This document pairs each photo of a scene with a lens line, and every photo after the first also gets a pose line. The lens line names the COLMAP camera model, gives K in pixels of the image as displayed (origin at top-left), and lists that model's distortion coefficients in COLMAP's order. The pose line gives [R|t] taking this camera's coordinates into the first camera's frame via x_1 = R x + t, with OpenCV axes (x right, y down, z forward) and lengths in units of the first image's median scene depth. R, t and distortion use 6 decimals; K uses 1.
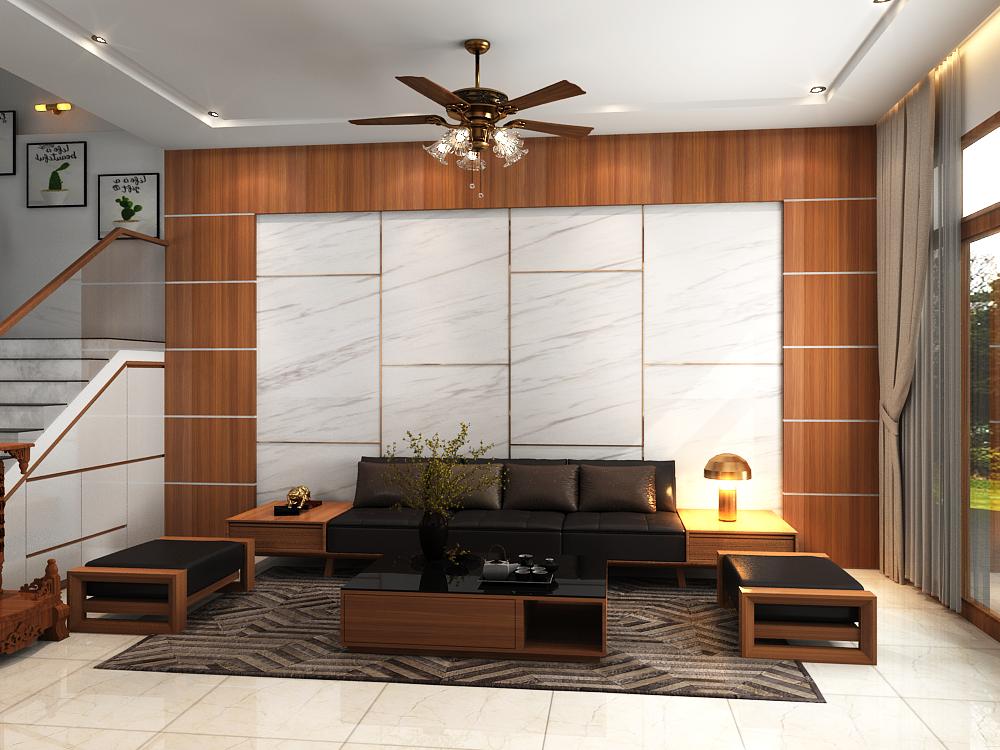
lens RADIAL K [[865.4, 0, 503.3], [0, 865.4, 373.4], [0, 0, 1]] dist [0.000681, 0.000780]
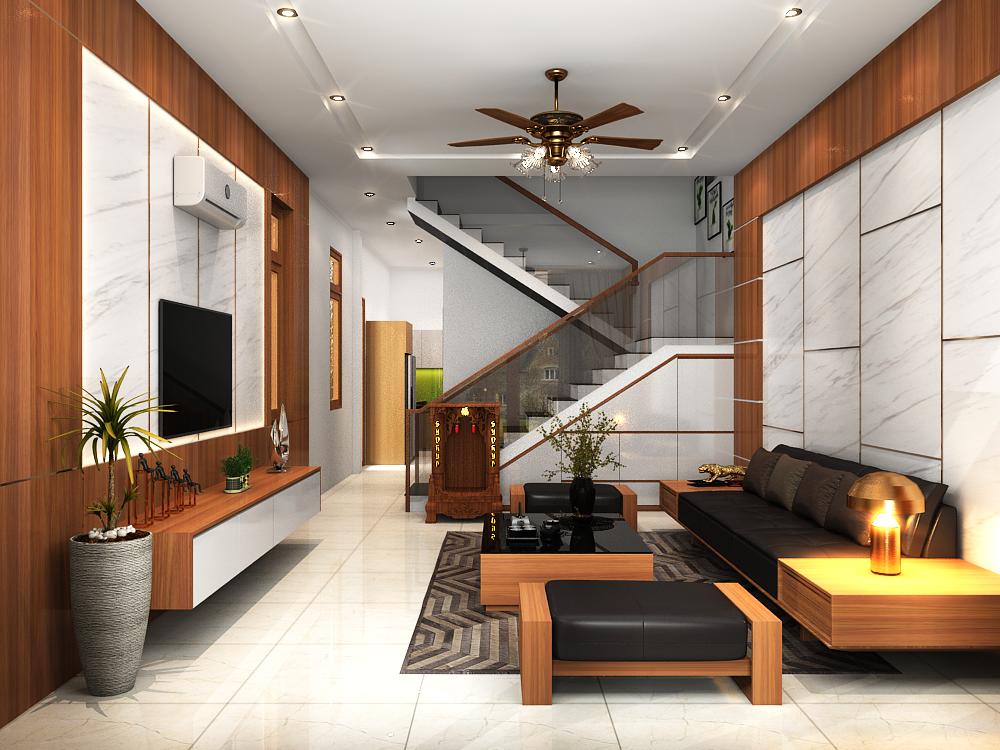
lens RADIAL K [[865.4, 0, 503.3], [0, 865.4, 373.4], [0, 0, 1]] dist [0.000681, 0.000780]
pose [[0.130948, -0.001307, -0.991388, 1.113329], [-0.000785, 0.999999, -0.001422, 0.023460], [0.991389, 0.000965, 0.130947, 0.787001]]
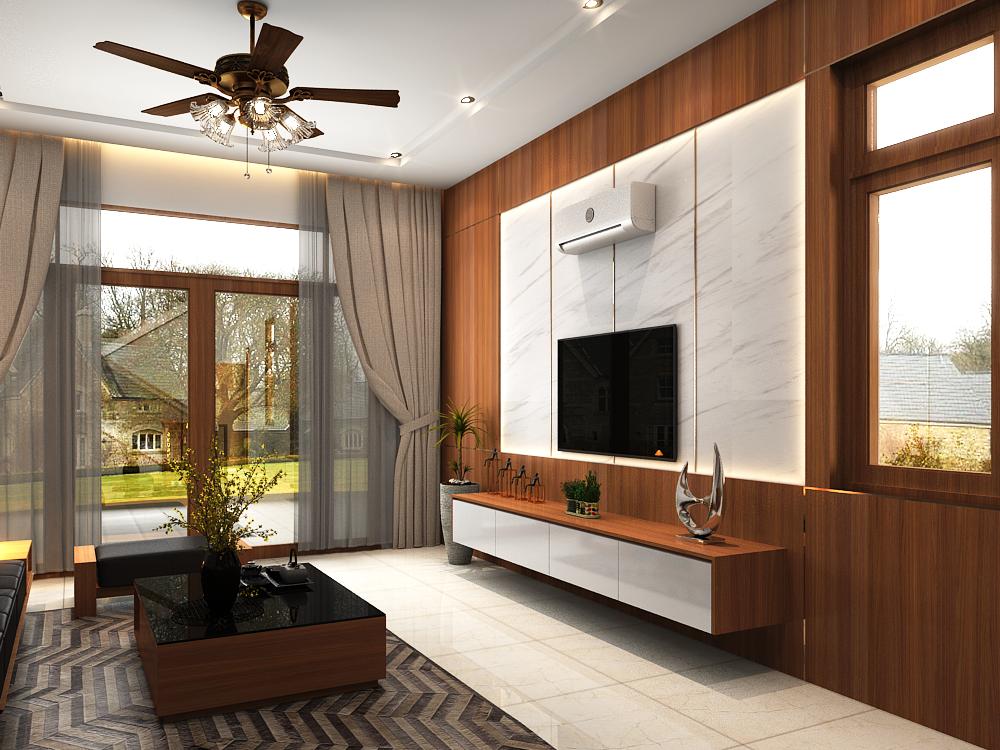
lens RADIAL K [[840.2, 0, 501.9], [0, 840.2, 391.9], [0, 0, 1]] dist [0.001867, 0.001508]
pose [[-0.591107, 0.012726, 0.806493, -0.893971], [-0.000698, 0.999867, -0.016288, 0.032994], [-0.806593, -0.010191, -0.591019, 1.324086]]
